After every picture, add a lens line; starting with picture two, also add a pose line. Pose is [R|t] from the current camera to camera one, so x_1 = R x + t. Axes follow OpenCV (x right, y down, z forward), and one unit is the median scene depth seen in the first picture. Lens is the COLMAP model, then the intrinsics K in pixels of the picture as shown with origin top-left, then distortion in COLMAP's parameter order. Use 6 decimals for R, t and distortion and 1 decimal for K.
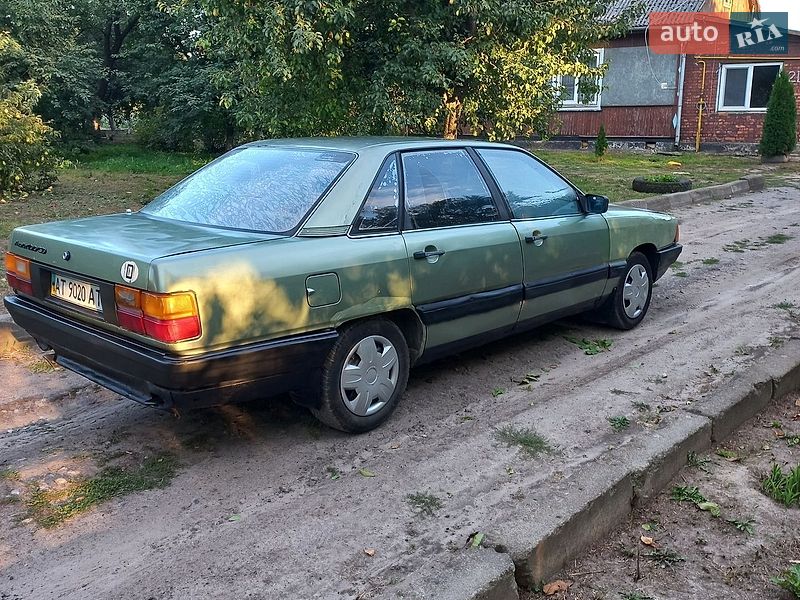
lens RADIAL K [[758.2, 0, 394.7], [0, 758.2, 292.8], [0, 0, 1]] dist [0.124284, -0.203438]
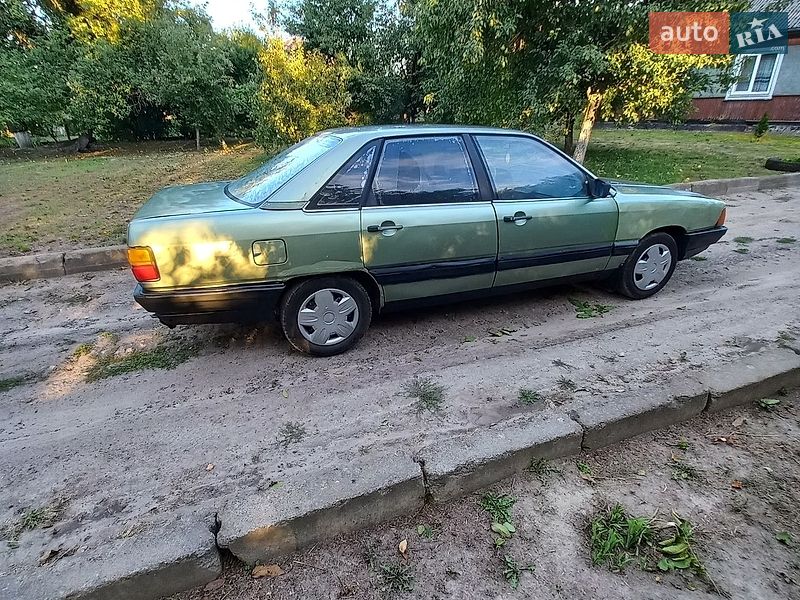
lens RADIAL K [[417.7, 0, 389.1], [0, 417.7, 300.0], [0, 0, 1]] dist [0.012538, -0.009900]
pose [[0.889570, 0.170469, -0.423799, 0.330244], [-0.083462, 0.972796, 0.216108, -0.078759], [0.449110, -0.156872, 0.879597, 0.374688]]
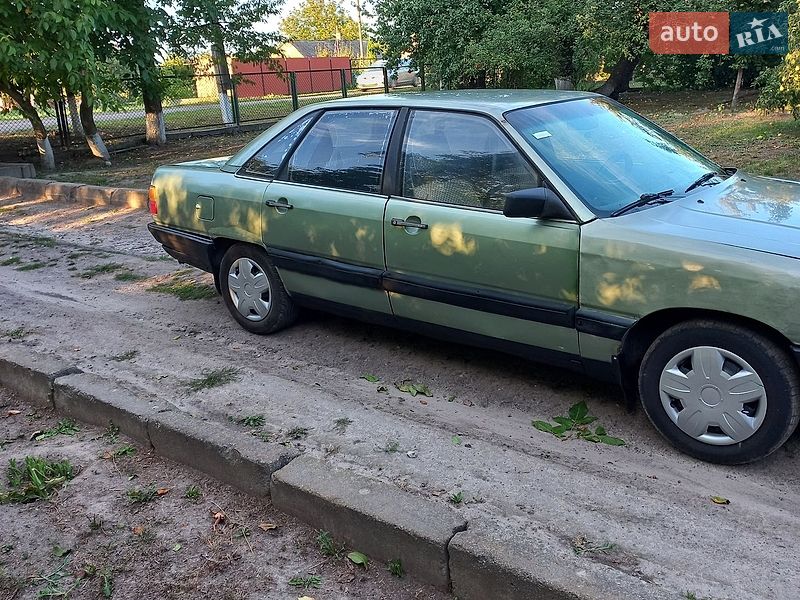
lens RADIAL K [[758.2, 0, 394.7], [0, 758.2, 292.8], [0, 0, 1]] dist [0.124284, -0.203438]
pose [[0.078142, 0.275173, -0.958214, 1.084151], [-0.179039, 0.949400, 0.258041, -0.230197], [0.980734, 0.151394, 0.123455, 0.981455]]
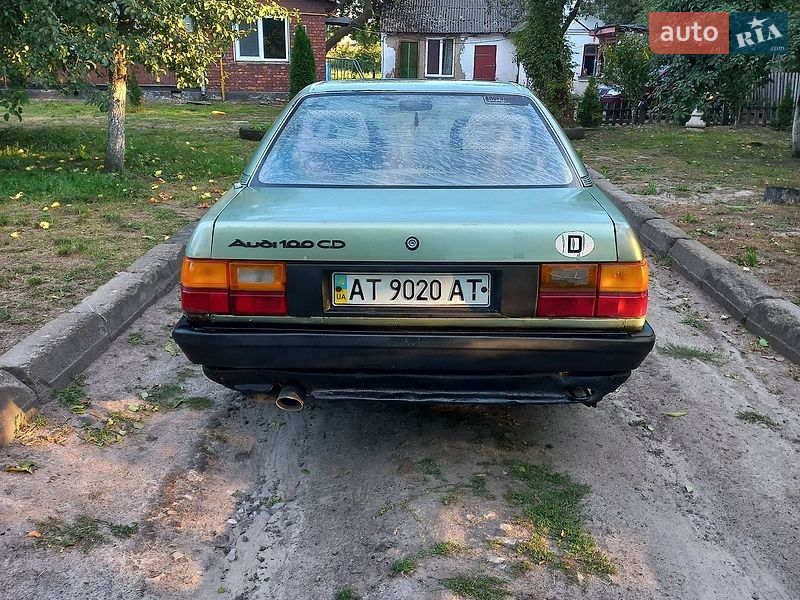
lens RADIAL K [[758.2, 0, 394.7], [0, 758.2, 292.8], [0, 0, 1]] dist [0.124284, -0.203438]
pose [[0.745005, -0.180882, 0.642066, -0.758148], [0.141432, 0.983482, 0.112959, -0.071154], [-0.651893, 0.006654, 0.758282, 0.381475]]
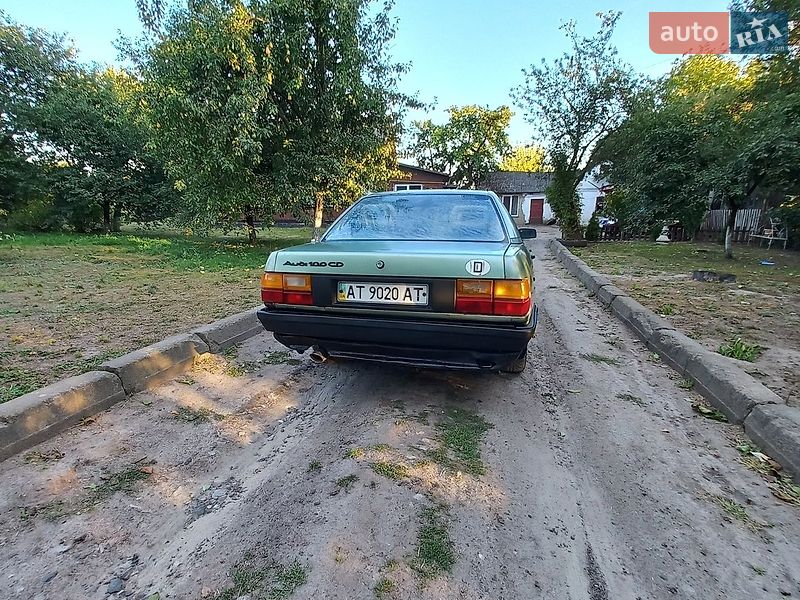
lens RADIAL K [[416.6, 0, 383.7], [0, 416.6, 303.1], [0, 0, 1]] dist [0.004569, 0.000122]
pose [[0.885509, -0.096762, 0.454434, -0.609373], [0.105973, 0.994355, 0.005226, 0.009391], [-0.452375, 0.043530, 0.890765, 0.329833]]
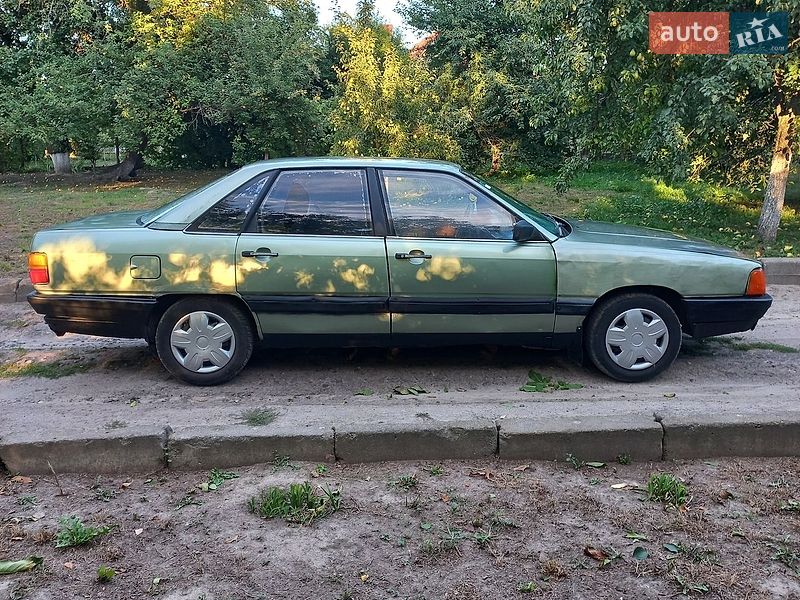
lens RADIAL K [[758.2, 0, 394.7], [0, 758.2, 292.8], [0, 0, 1]] dist [0.124284, -0.203438]
pose [[0.713174, 0.134896, -0.687885, 0.975423], [-0.148089, 0.988155, 0.040246, -0.066638], [0.685166, 0.073166, 0.724703, 0.255856]]
